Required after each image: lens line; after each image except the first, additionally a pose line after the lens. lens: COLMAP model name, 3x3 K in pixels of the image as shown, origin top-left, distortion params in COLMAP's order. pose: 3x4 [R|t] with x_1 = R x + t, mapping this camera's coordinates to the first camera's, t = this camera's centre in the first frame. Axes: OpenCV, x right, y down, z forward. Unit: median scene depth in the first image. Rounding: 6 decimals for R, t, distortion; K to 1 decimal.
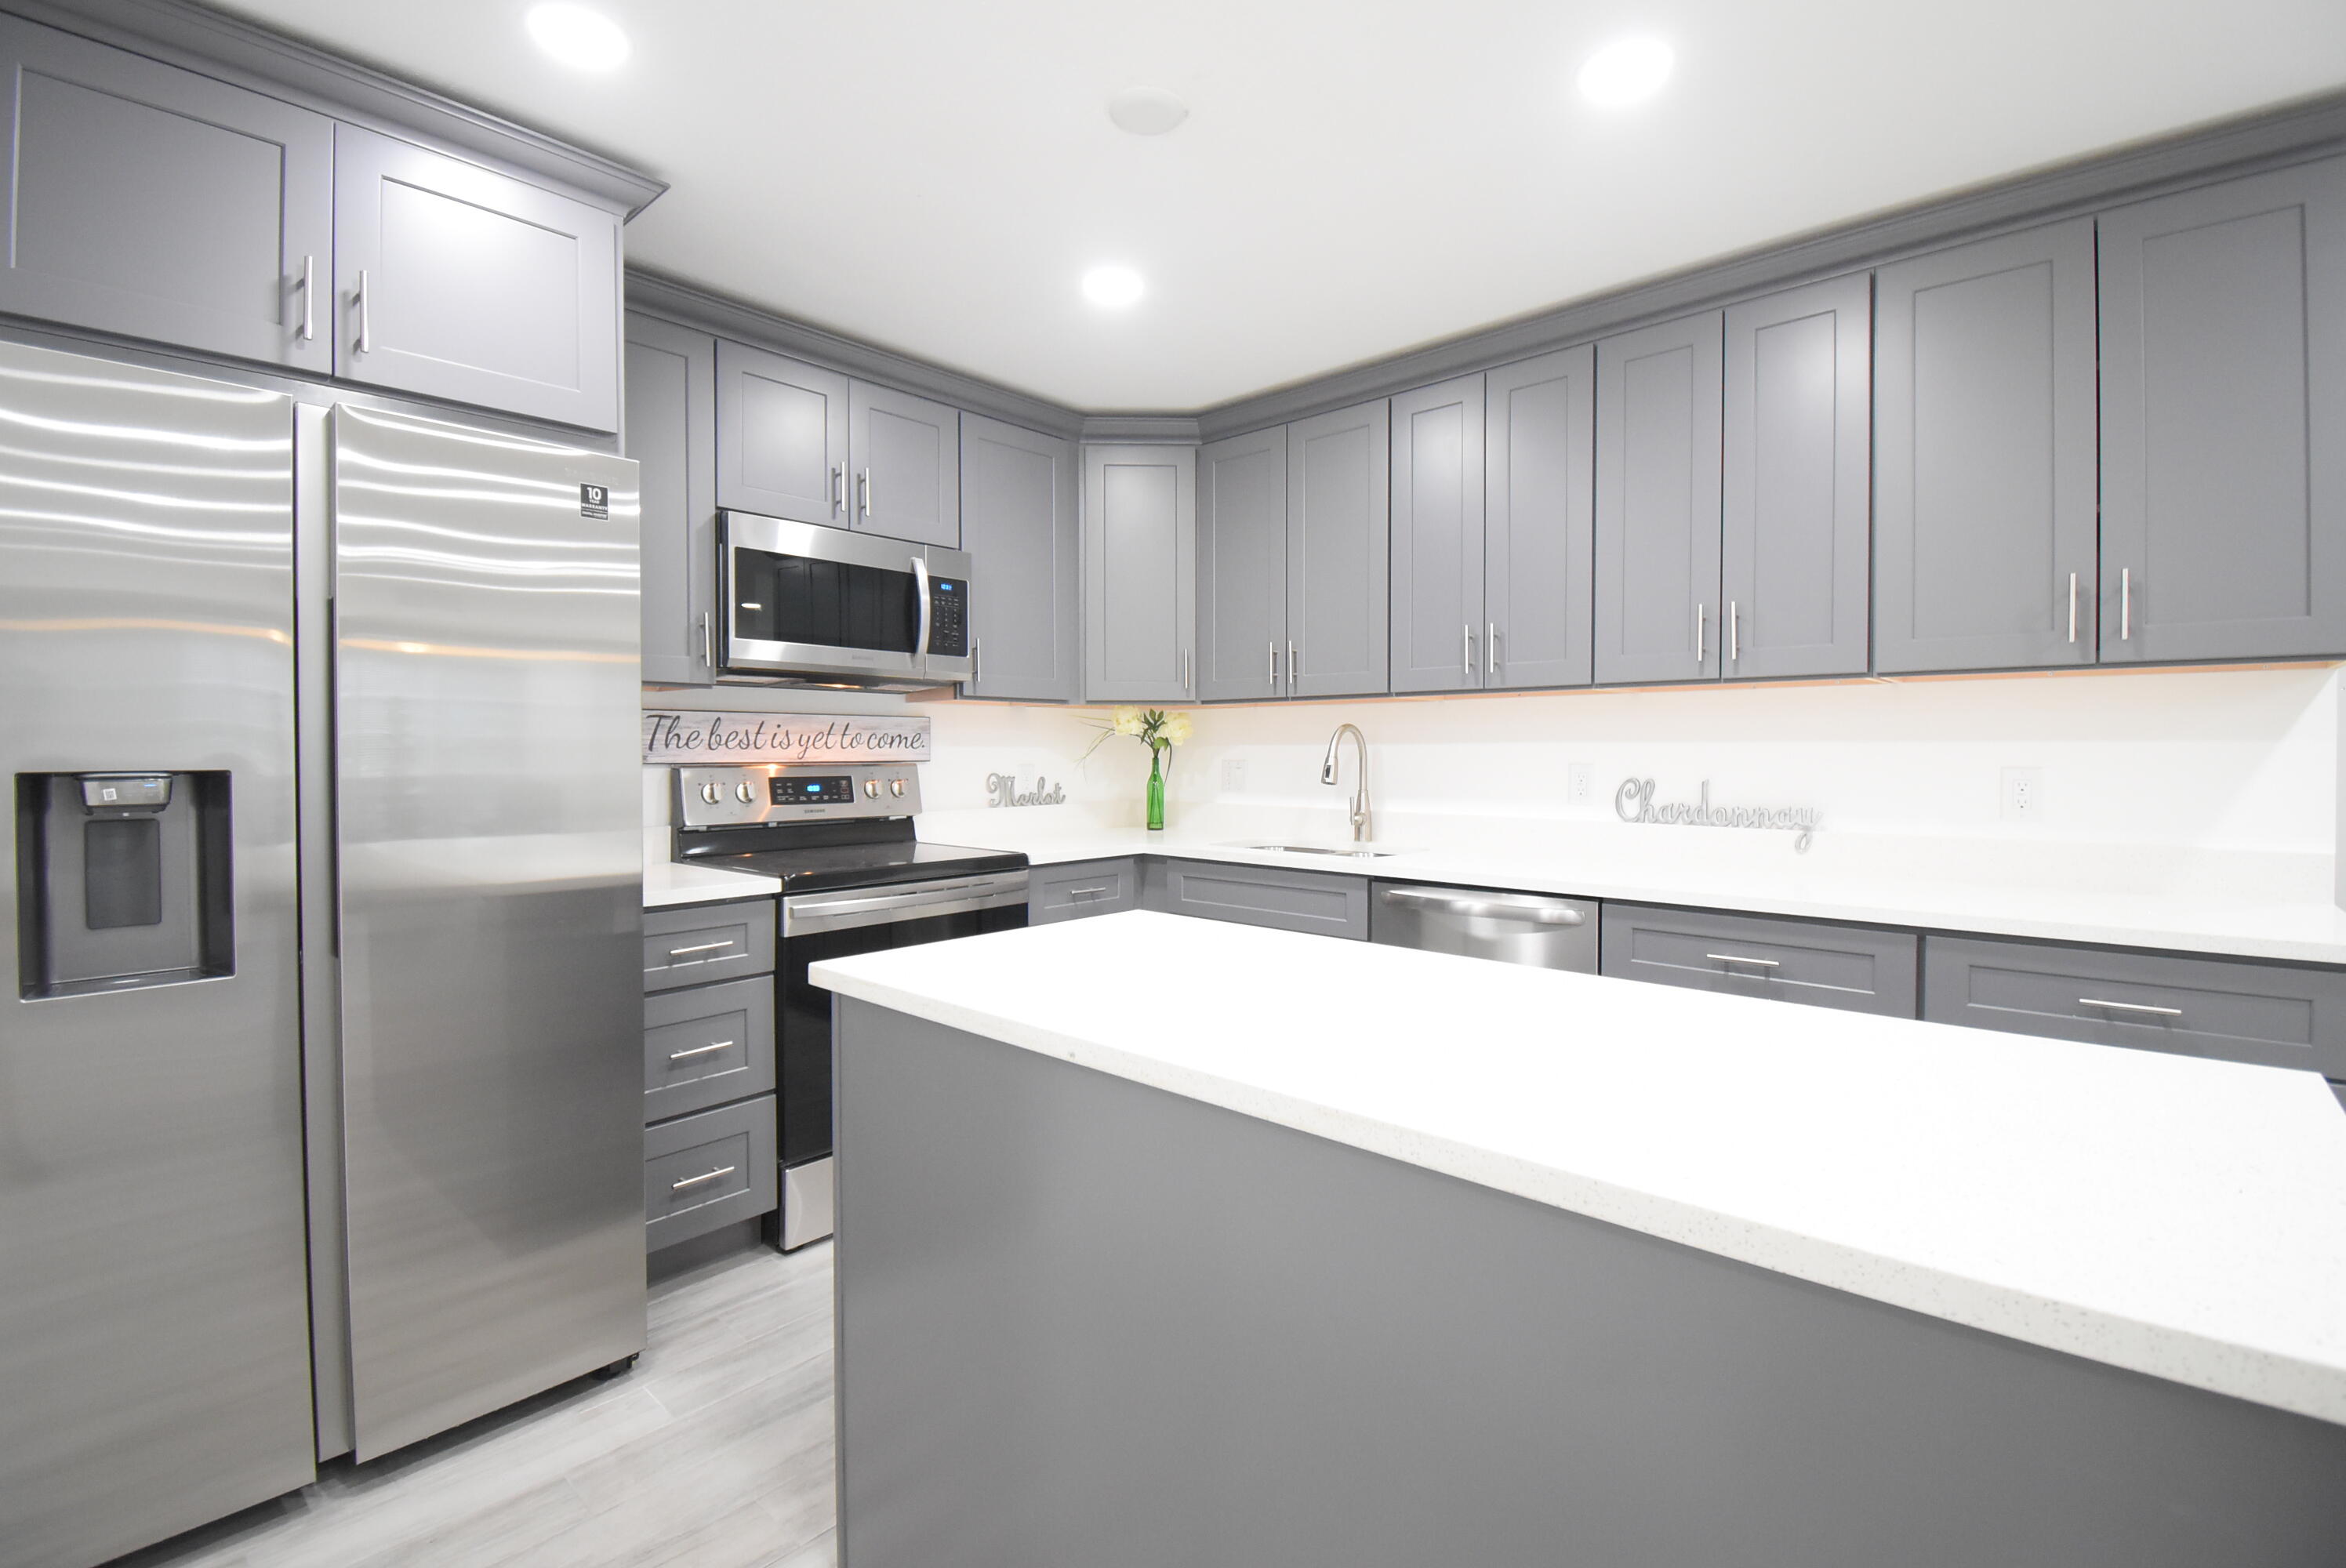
lens RADIAL K [[1043.9, 0, 1194.5], [0, 1043.9, 760.6], [0, 0, 1]] dist [0.003349, -0.014550]
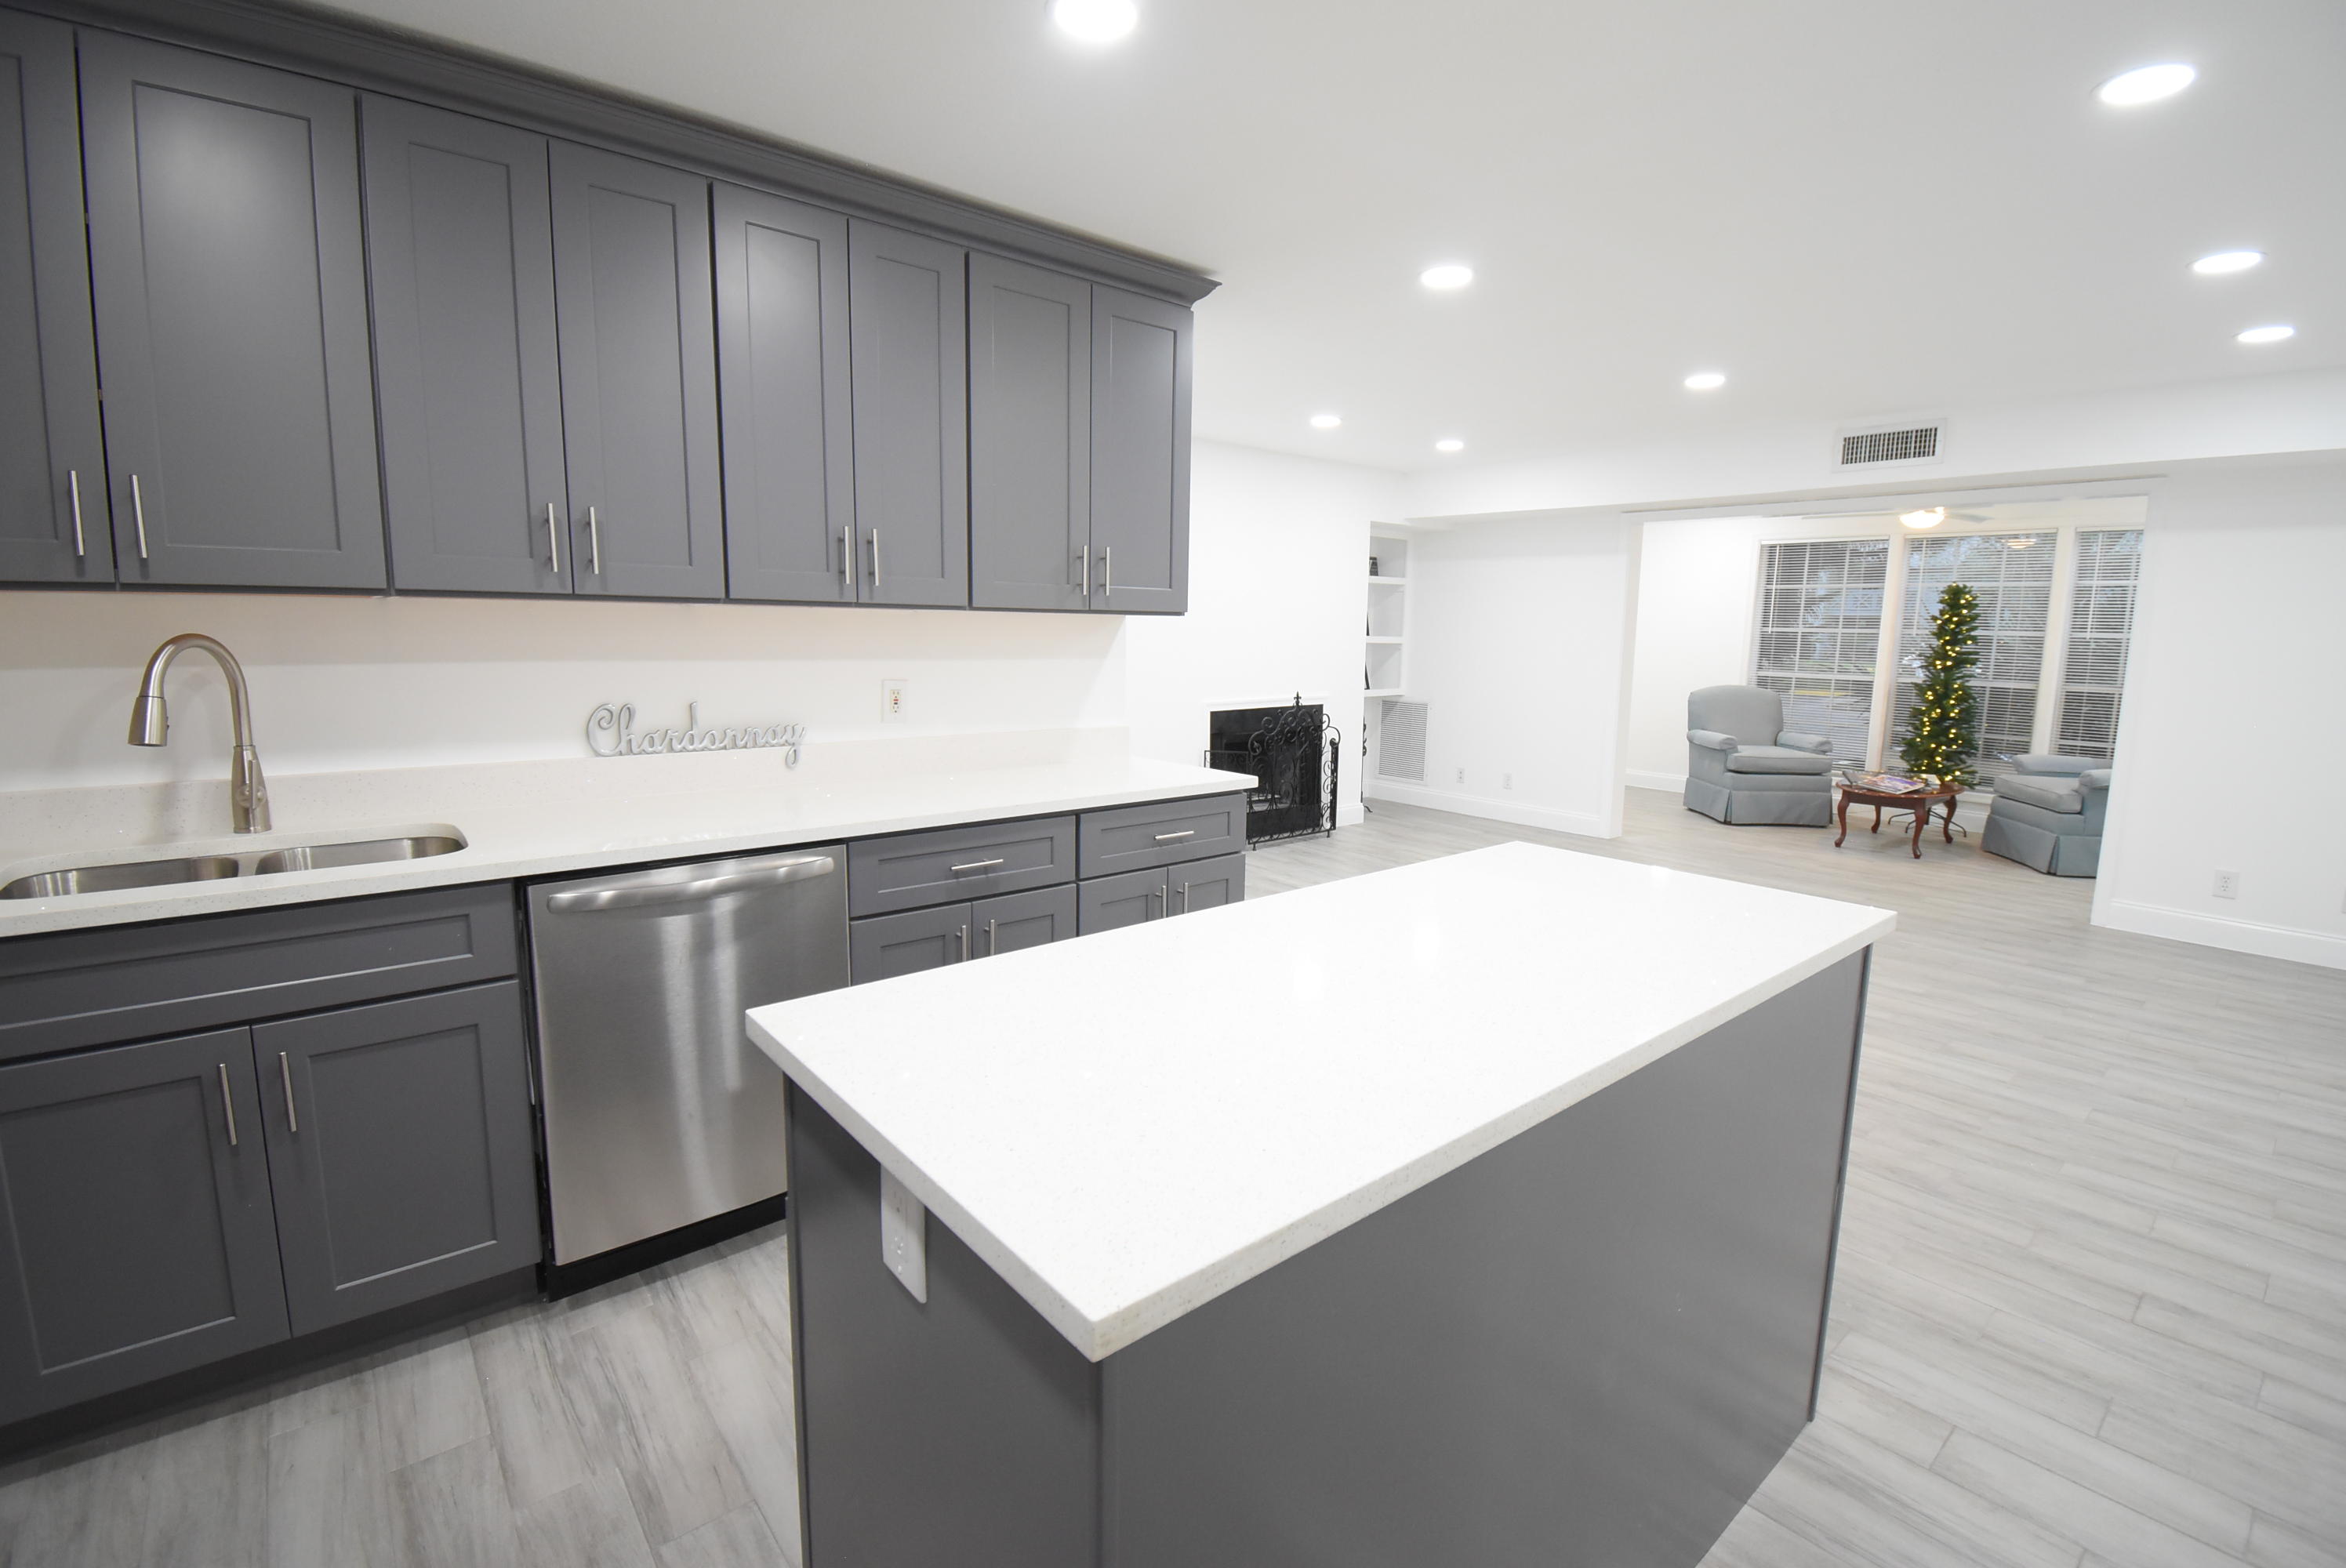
lens RADIAL K [[1043.9, 0, 1168.3], [0, 1043.9, 776.7], [0, 0, 1]] dist [0.003349, -0.014550]
pose [[0.146284, -0.119255, 0.982028, -0.381093], [0.004540, 0.992778, 0.119884, -0.025887], [-0.989232, -0.013079, 0.145769, 0.447815]]
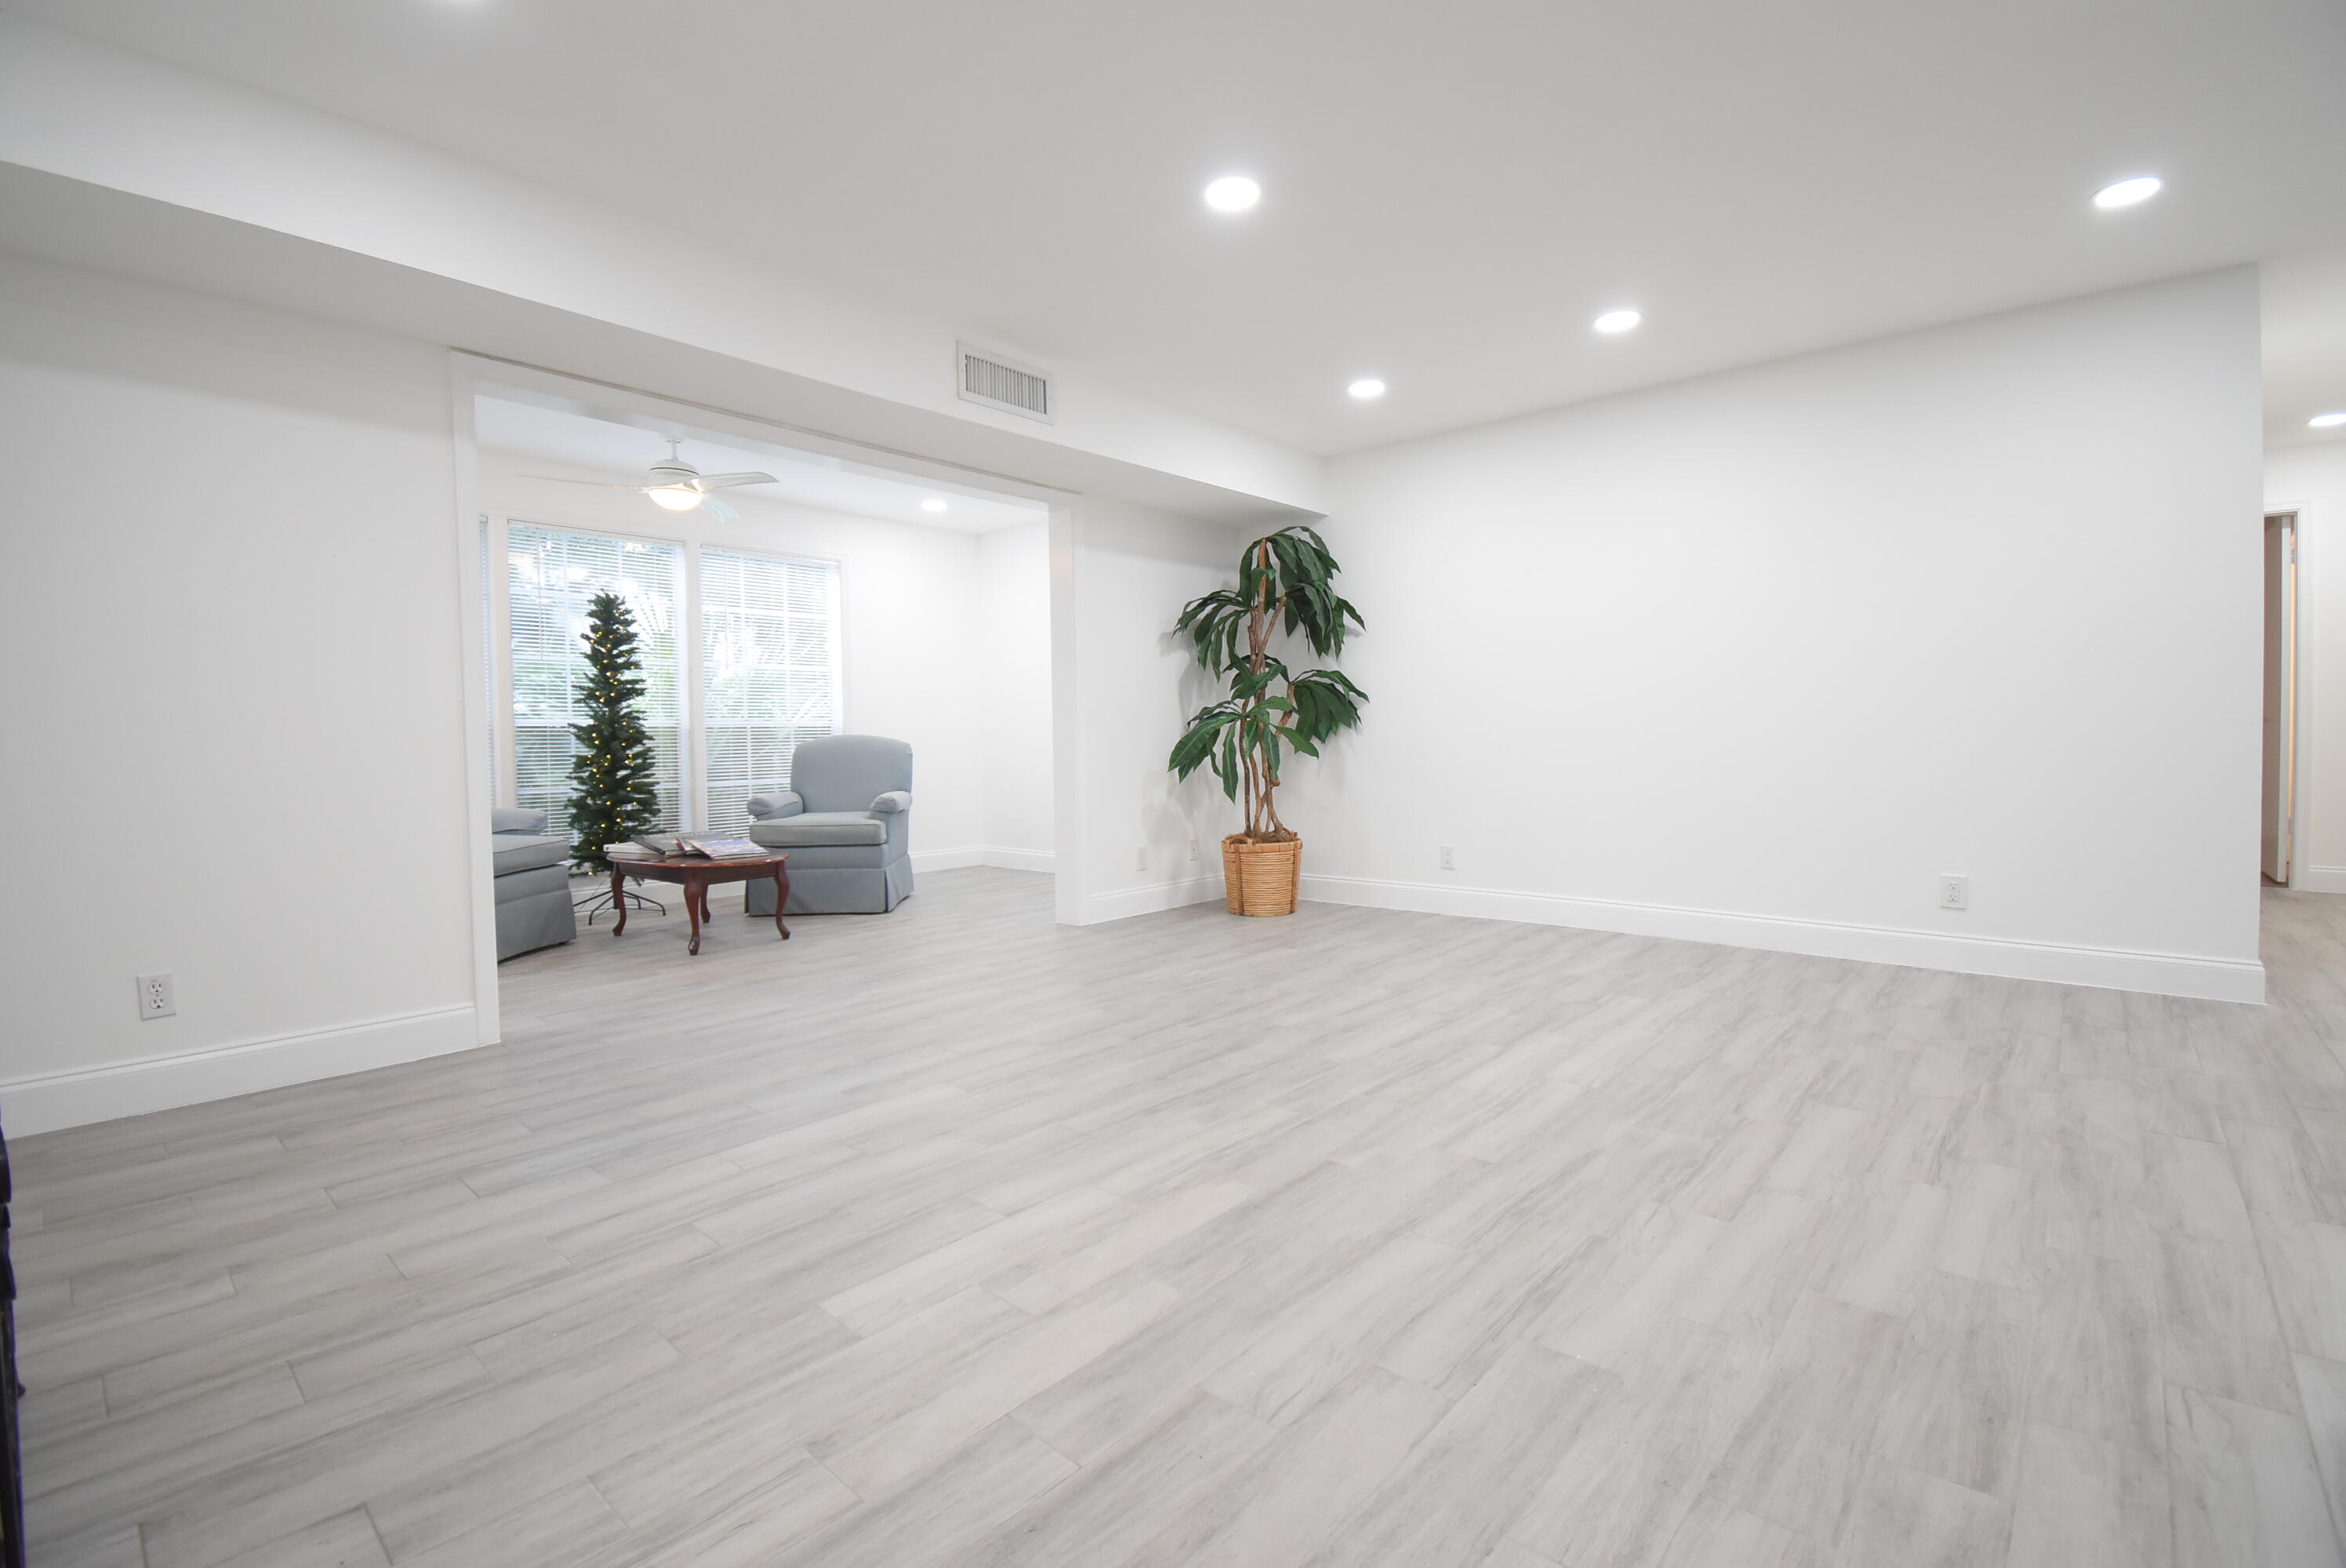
lens RADIAL K [[1043.9, 0, 1186.2], [0, 1043.9, 766.1], [0, 0, 1]] dist [0.003349, -0.014550]
pose [[-0.999067, 0.038081, -0.020391, 1.240356], [0.036919, 0.997825, 0.054602, 0.068303], [0.022426, 0.053798, -0.998300, 0.884303]]
